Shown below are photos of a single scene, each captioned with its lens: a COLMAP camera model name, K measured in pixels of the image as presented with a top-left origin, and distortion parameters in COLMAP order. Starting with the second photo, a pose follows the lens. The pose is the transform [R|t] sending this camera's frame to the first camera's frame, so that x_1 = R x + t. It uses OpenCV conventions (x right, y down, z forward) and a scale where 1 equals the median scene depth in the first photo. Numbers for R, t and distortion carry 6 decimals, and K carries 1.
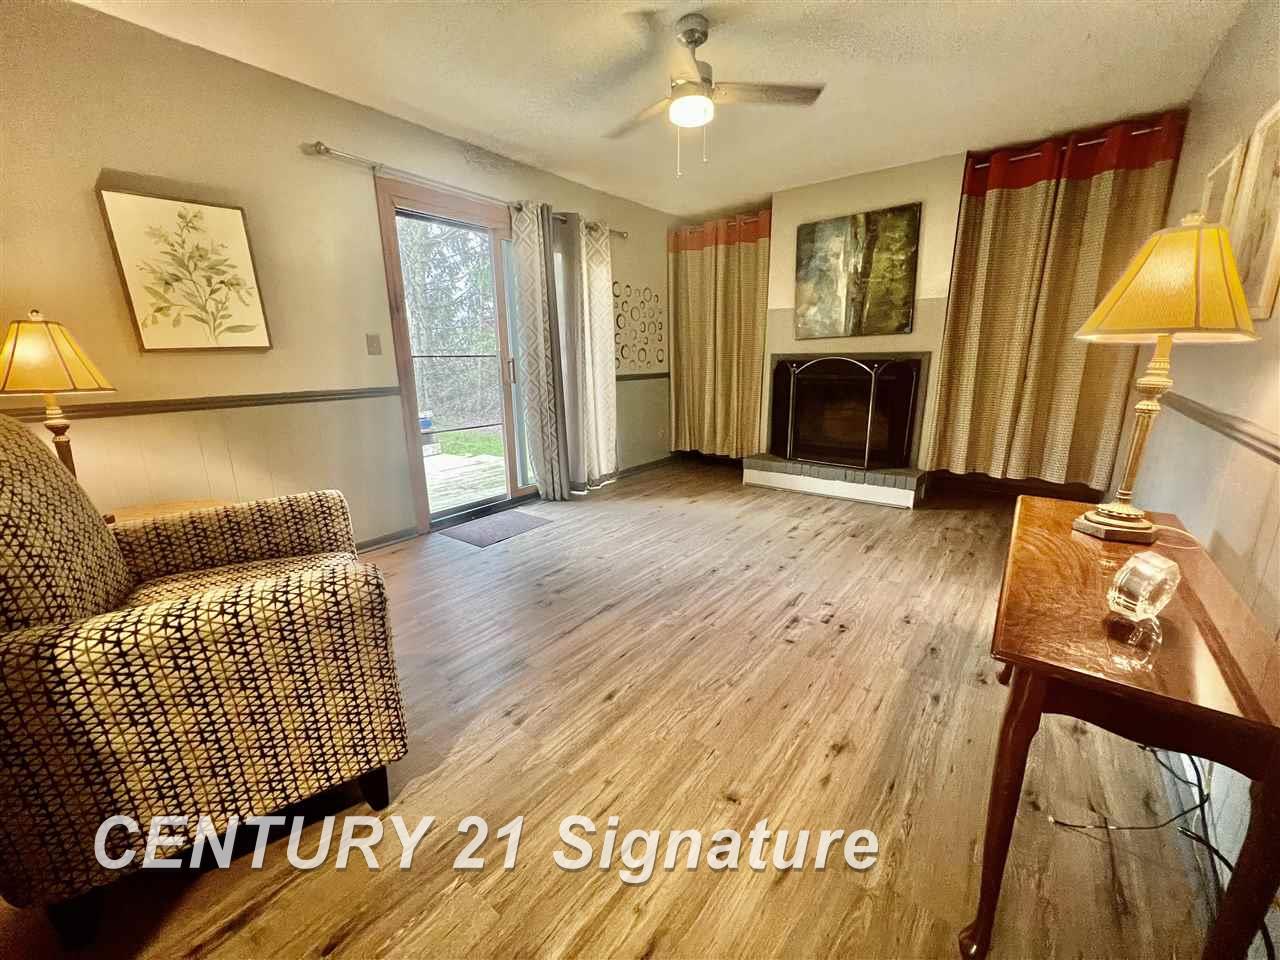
lens RADIAL K [[512.5, 0, 638.5], [0, 512.5, 481.5], [0, 0, 1]] dist [-0.000231, 0.000001]
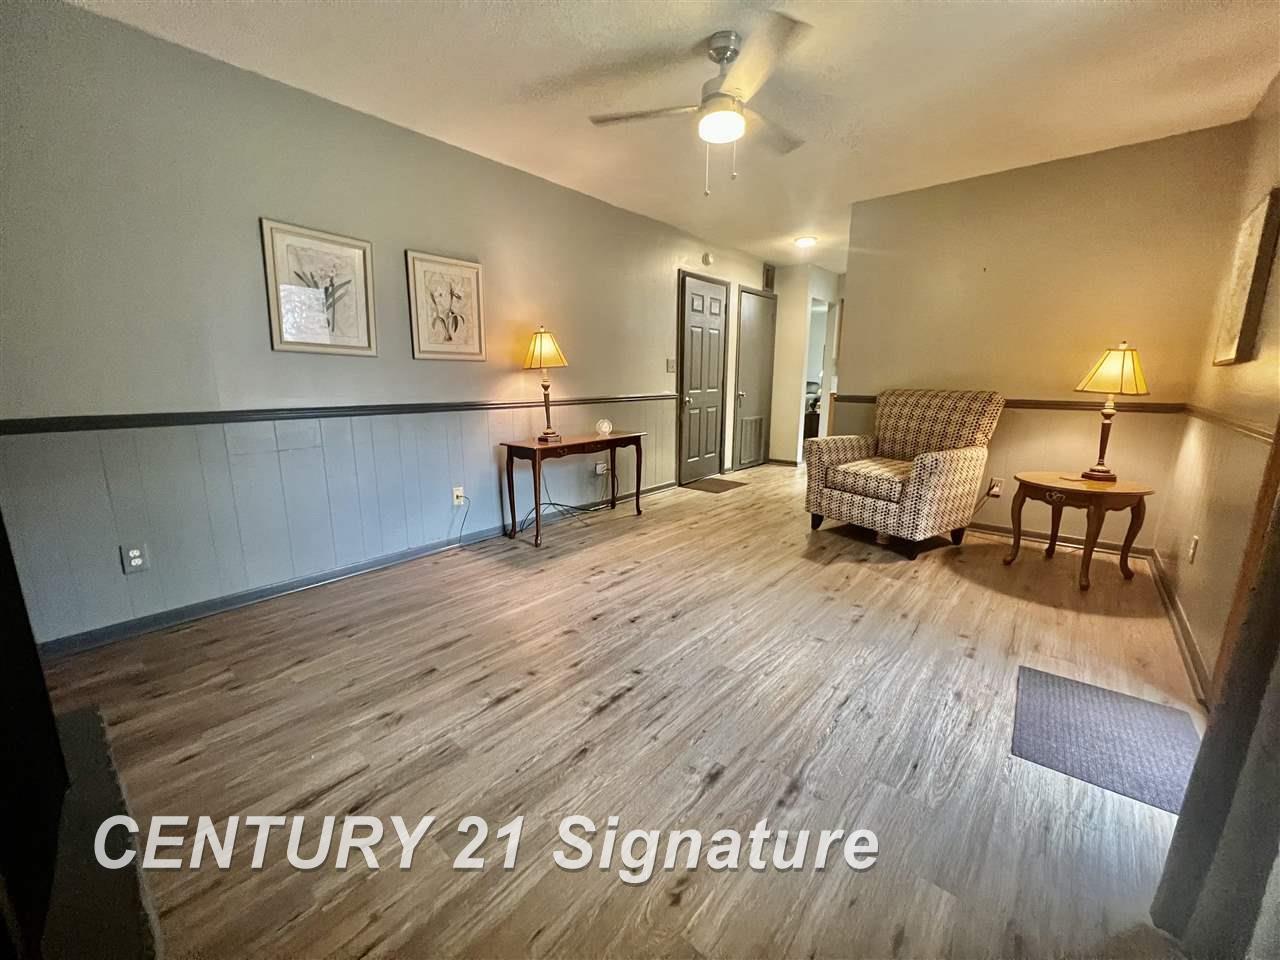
lens RADIAL K [[512.5, 0, 640.7], [0, 512.5, 476.9], [0, 0, 1]] dist [-0.000231, 0.000001]
pose [[-0.999251, 0.002631, 0.038608, 0.208941], [0.018853, 0.904373, 0.426326, -0.516635], [-0.033794, 0.426734, -0.903745, 2.086175]]
